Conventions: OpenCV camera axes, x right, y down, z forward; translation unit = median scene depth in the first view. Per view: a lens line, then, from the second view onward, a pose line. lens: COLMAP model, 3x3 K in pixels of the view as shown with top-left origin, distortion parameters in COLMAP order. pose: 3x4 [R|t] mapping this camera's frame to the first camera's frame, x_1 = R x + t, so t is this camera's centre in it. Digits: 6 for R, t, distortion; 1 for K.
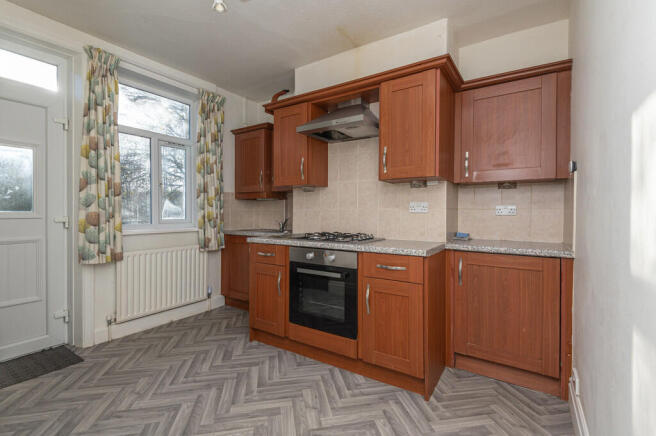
lens RADIAL K [[302.4, 0, 330.4], [0, 302.4, 214.9], [0, 0, 1]] dist [0.001857, 0.000104]
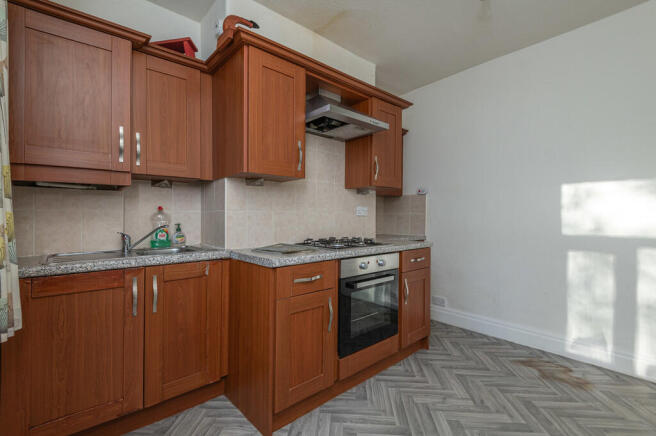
lens RADIAL K [[302.4, 0, 330.4], [0, 302.4, 214.9], [0, 0, 1]] dist [0.001857, 0.000104]
pose [[0.254380, -0.009066, 0.967062, -0.950905], [0.002457, 0.999959, 0.008728, -0.020255], [-0.967101, 0.000156, 0.254392, 0.893462]]
